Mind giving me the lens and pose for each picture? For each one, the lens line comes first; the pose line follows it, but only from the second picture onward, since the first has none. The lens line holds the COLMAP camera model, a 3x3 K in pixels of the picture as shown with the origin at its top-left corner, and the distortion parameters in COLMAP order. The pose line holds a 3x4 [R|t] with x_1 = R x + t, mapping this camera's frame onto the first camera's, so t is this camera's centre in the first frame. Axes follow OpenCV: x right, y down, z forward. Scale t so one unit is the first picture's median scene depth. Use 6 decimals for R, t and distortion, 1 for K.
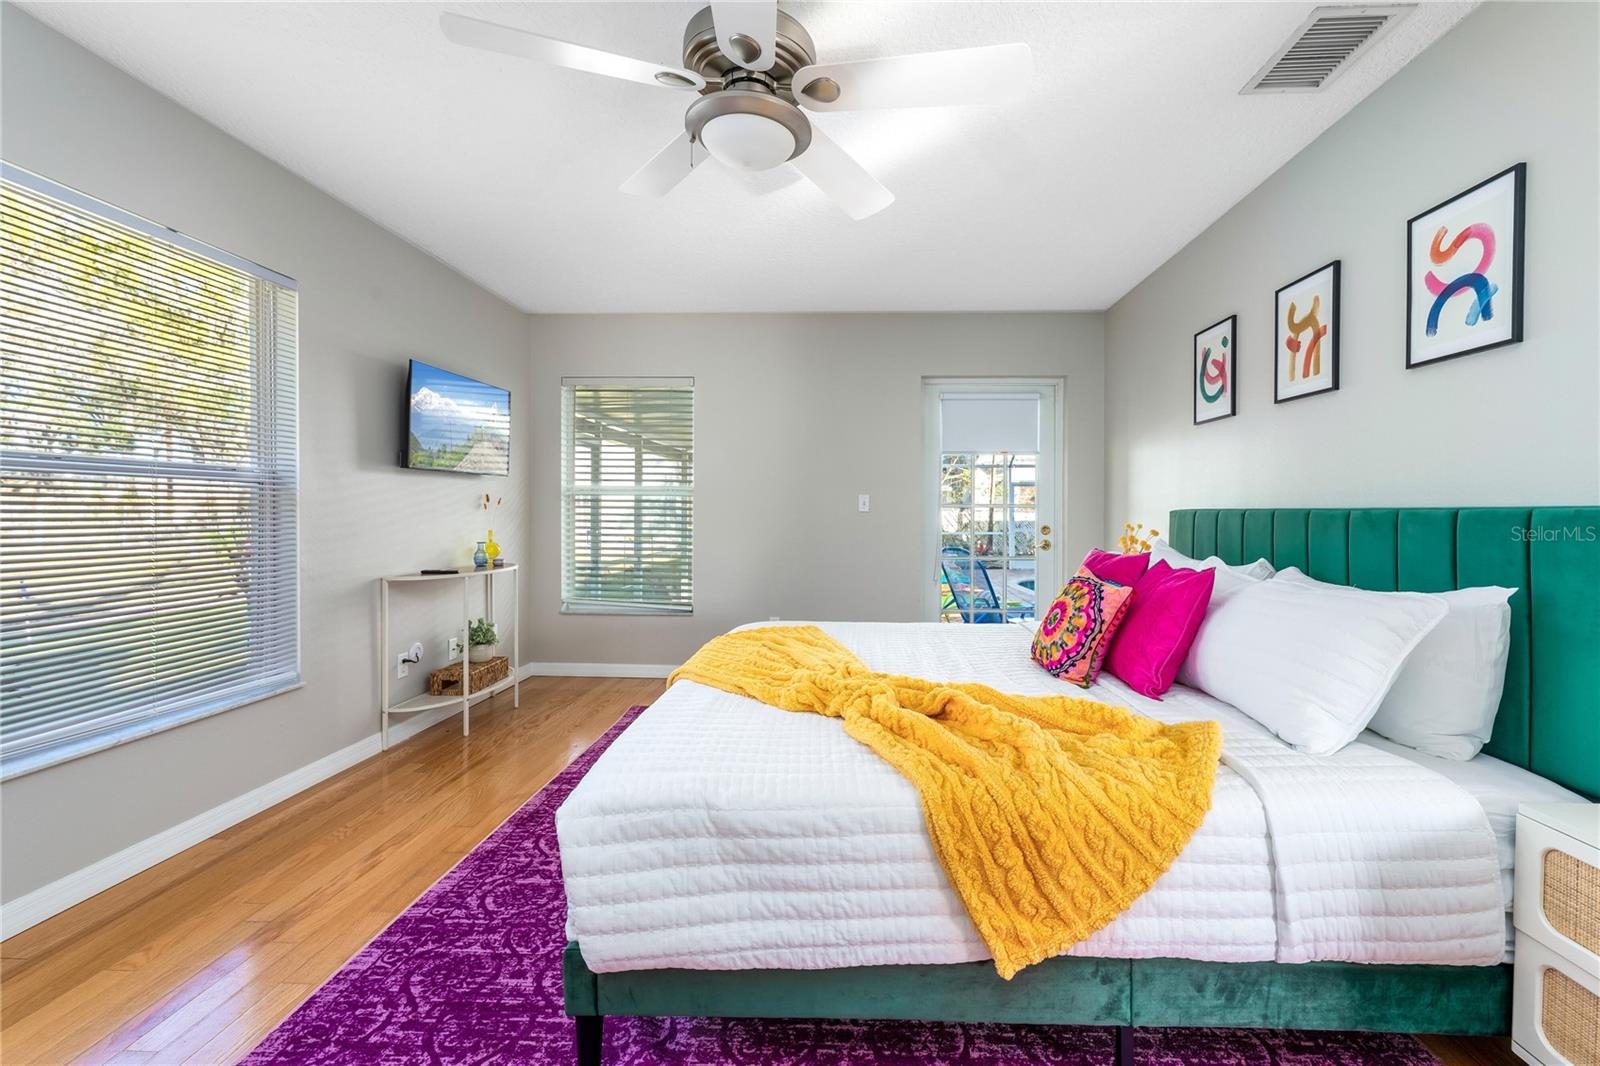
lens RADIAL K [[658.3, 0, 861.6], [0, 658.3, 518.1], [0, 0, 1]] dist [-0.002037, 0.001051]
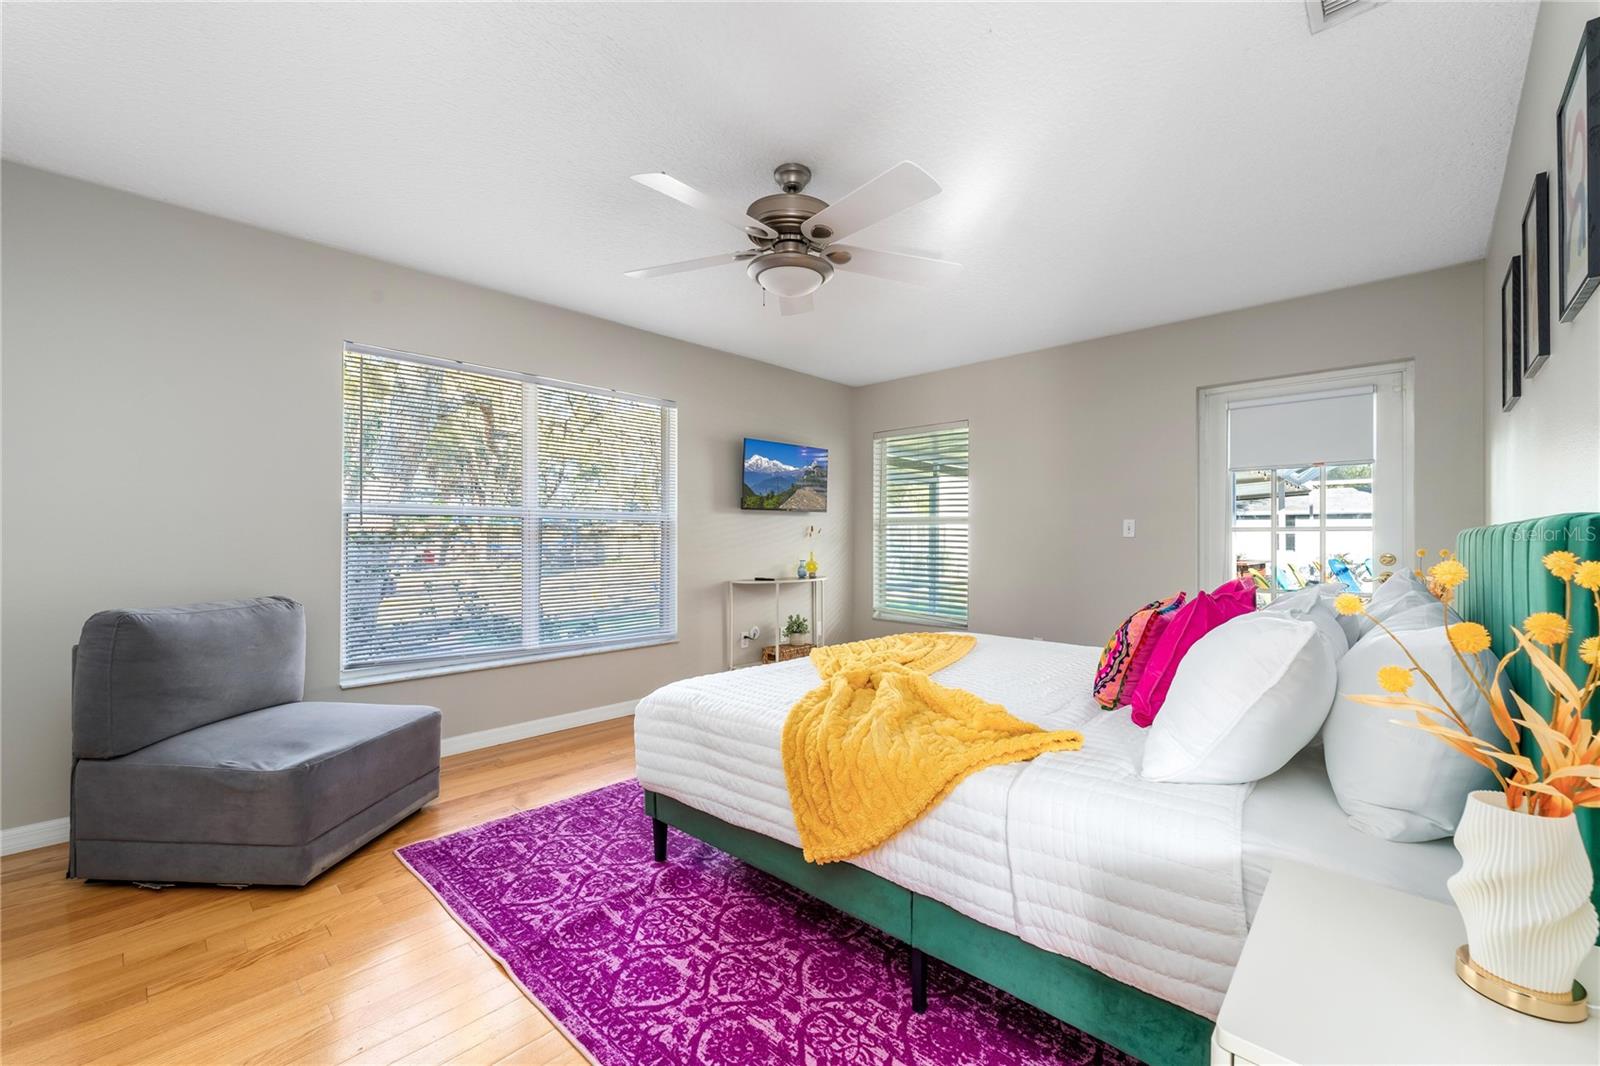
lens RADIAL K [[658.3, 0, 831.0], [0, 658.3, 536.1], [0, 0, 1]] dist [-0.002037, 0.001051]
pose [[0.760310, -0.007337, -0.649519, 0.664785], [-0.003745, 0.999870, -0.015679, 0.013027], [0.649550, 0.014353, 0.760184, -0.030709]]
